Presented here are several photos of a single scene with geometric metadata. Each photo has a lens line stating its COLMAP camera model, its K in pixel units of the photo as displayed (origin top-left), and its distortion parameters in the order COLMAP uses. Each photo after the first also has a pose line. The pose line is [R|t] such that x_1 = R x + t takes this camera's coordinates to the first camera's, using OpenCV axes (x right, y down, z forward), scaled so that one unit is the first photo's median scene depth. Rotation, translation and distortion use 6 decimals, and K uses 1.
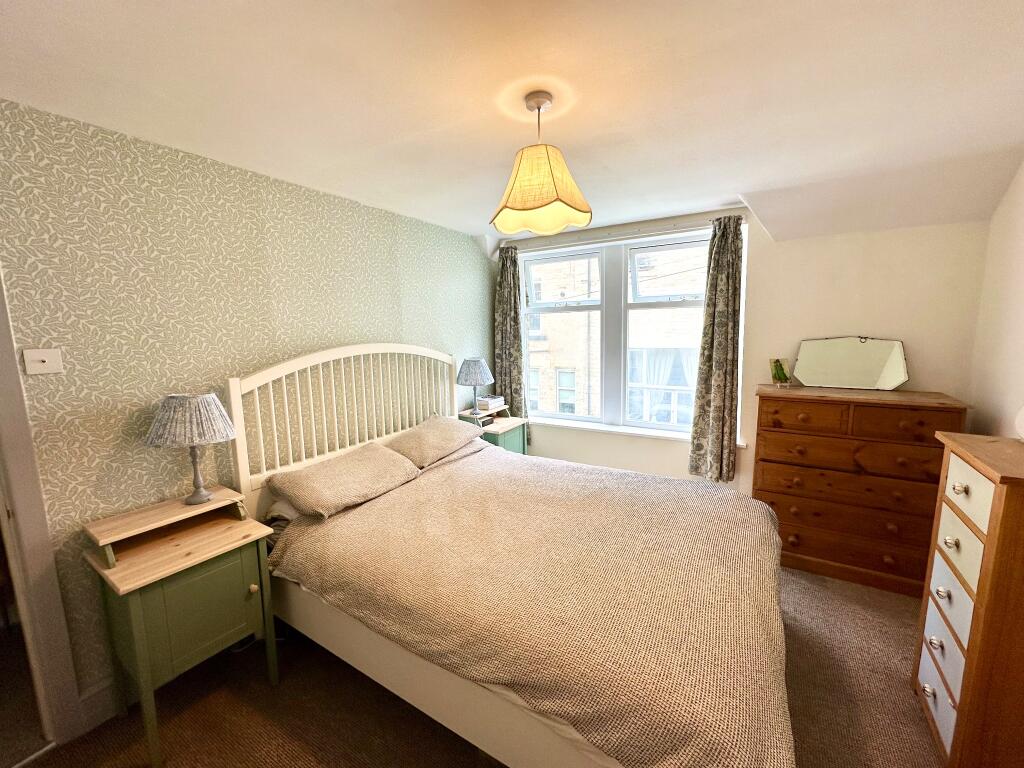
lens RADIAL K [[410.5, 0, 514.2], [0, 410.5, 381.6], [0, 0, 1]] dist [-0.001272, 0.000207]
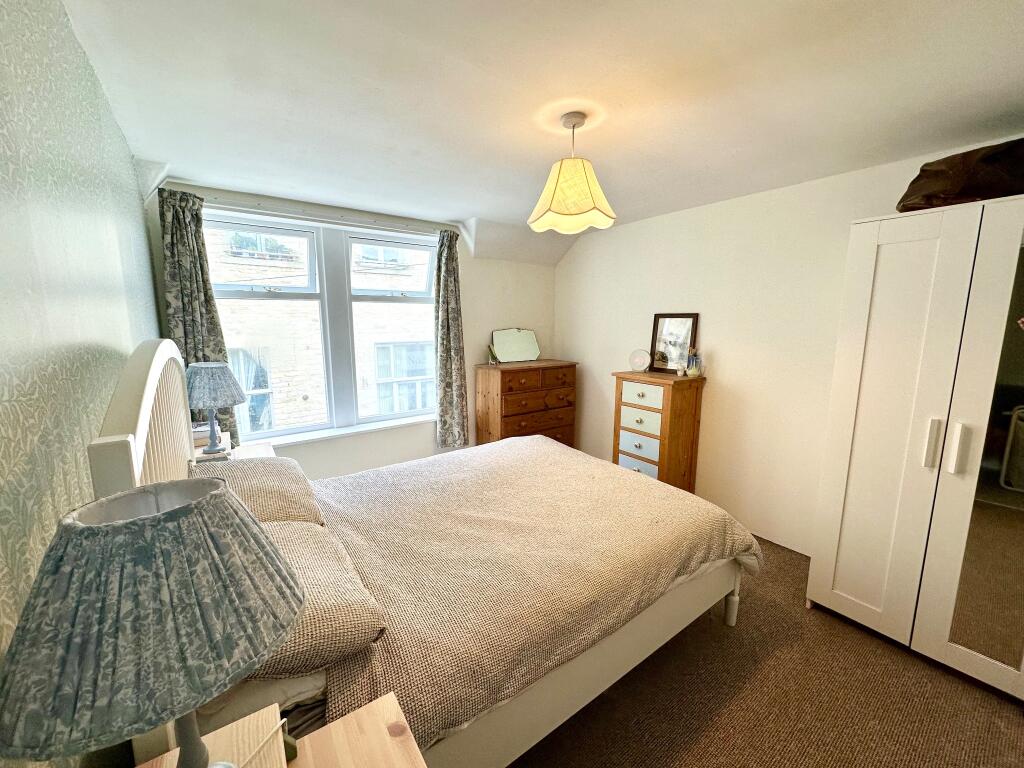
lens RADIAL K [[410.5, 0, 514.2], [0, 410.5, 381.6], [0, 0, 1]] dist [-0.001272, 0.000207]
pose [[0.375808, -0.117569, 0.919209, -0.533797], [0.115413, 0.990135, 0.079455, -0.027931], [-0.919482, 0.076229, 0.385670, 0.349790]]
